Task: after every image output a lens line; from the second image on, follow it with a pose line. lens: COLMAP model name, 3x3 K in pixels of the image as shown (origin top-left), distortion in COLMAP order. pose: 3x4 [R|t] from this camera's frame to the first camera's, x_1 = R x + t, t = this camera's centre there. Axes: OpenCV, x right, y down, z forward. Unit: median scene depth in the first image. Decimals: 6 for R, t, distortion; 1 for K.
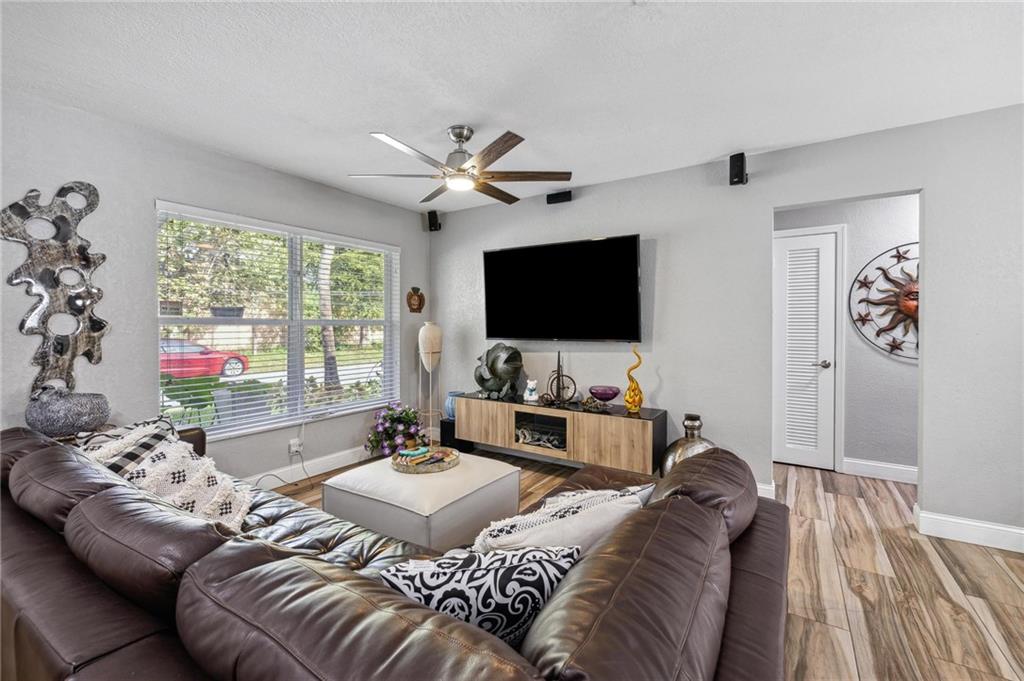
lens RADIAL K [[438.3, 0, 505.2], [0, 438.3, 326.3], [0, 0, 1]] dist [0.001634, -0.000025]
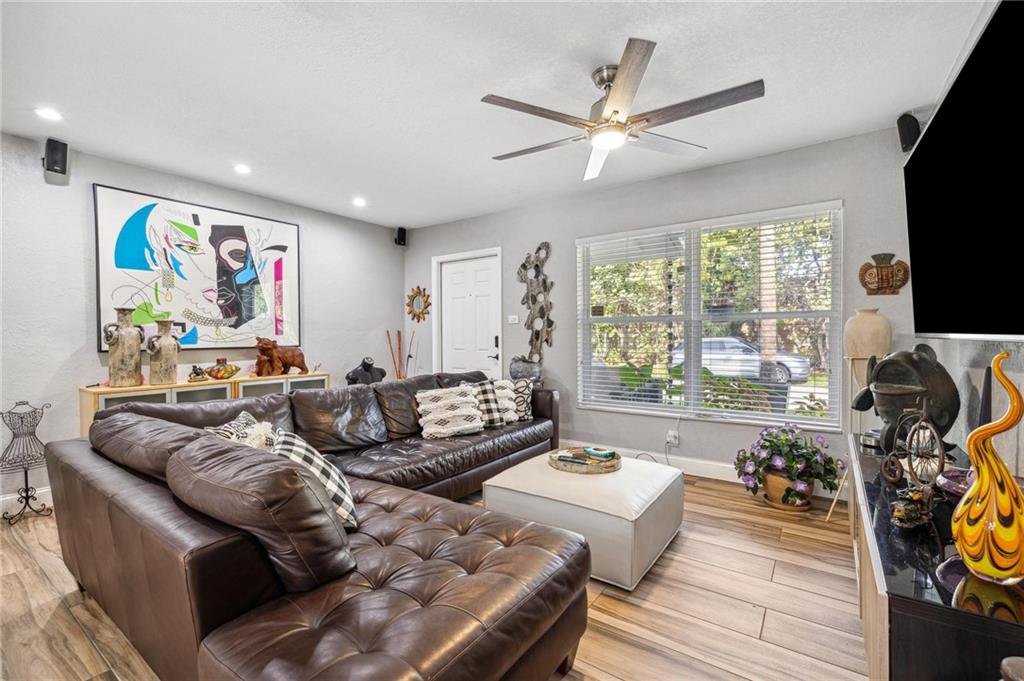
lens RADIAL K [[438.3, 0, 514.7], [0, 438.3, 339.9], [0, 0, 1]] dist [0.001634, -0.000025]
pose [[-0.030773, 0.015325, -0.999409, 0.570332], [0.007158, 0.999860, 0.015112, 0.024146], [0.999501, -0.006689, -0.030879, 0.674684]]
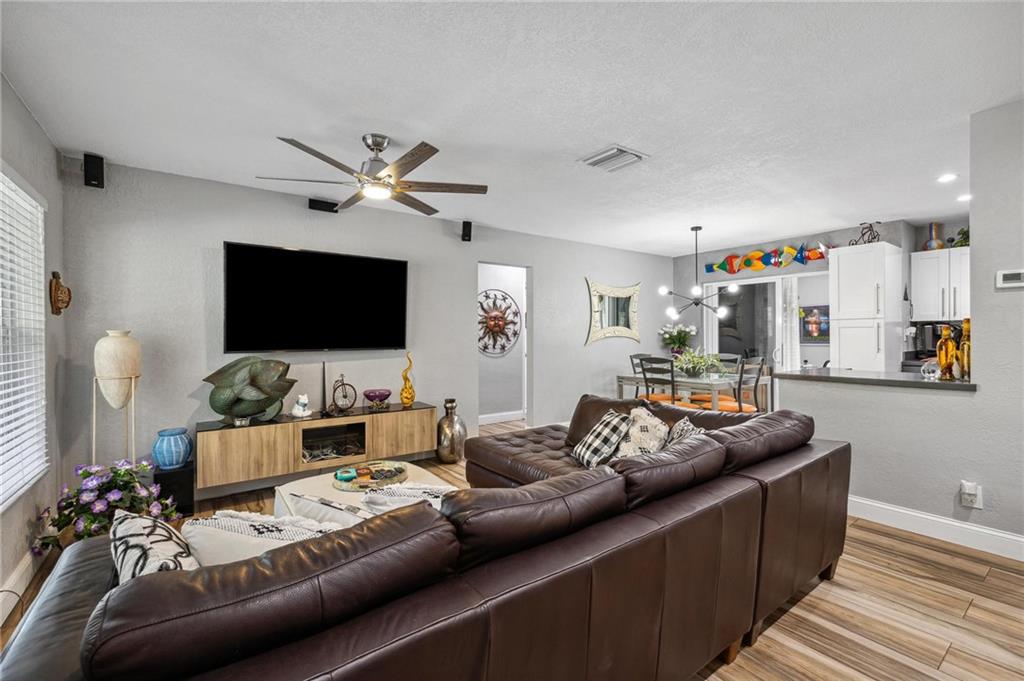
lens RADIAL K [[438.3, 0, 512.5], [0, 438.3, 337.4], [0, 0, 1]] dist [0.001634, -0.000025]
pose [[0.351005, -0.004296, 0.936364, -0.750617], [0.008698, 0.999961, 0.001327, 0.004928], [-0.936333, 0.007679, 0.351028, 0.297705]]
